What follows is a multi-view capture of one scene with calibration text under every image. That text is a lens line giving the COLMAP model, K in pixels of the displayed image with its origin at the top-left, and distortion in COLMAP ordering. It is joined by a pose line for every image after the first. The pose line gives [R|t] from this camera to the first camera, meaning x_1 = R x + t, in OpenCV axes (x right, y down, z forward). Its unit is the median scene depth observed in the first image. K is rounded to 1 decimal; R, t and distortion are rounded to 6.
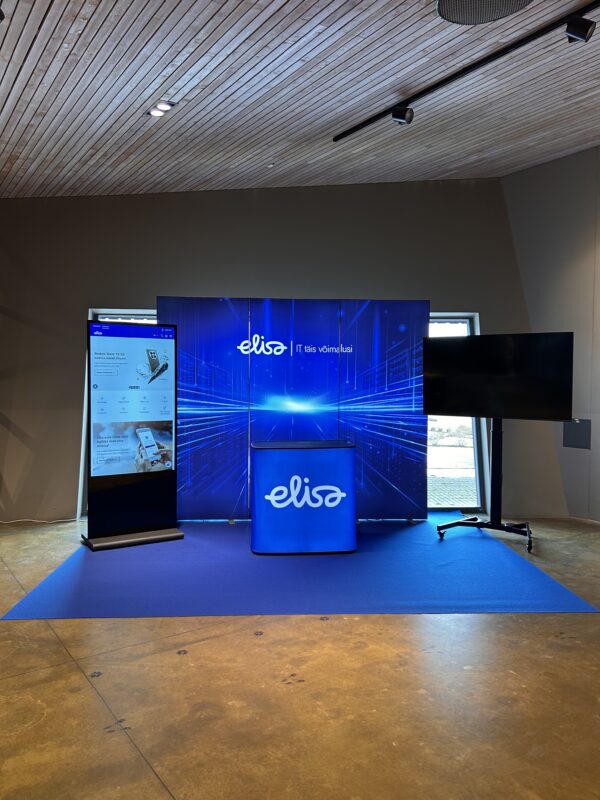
lens RADIAL K [[607.8, 0, 296.7], [0, 607.8, 395.8], [0, 0, 1]] dist [0.052133, -0.088802]
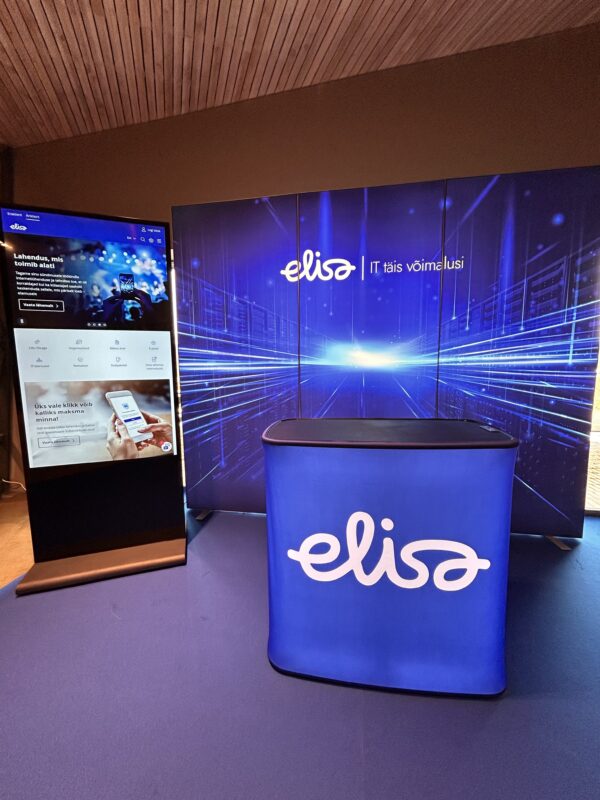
lens RADIAL K [[323.9, 0, 301.2], [0, 323.9, 398.1], [0, 0, 1]] dist [-0.001388, -0.000024]
pose [[0.974839, 0.010481, -0.222664, 0.005932], [0.007403, 0.996821, 0.079334, 0.031443], [0.222788, -0.078986, 0.971662, 0.643544]]
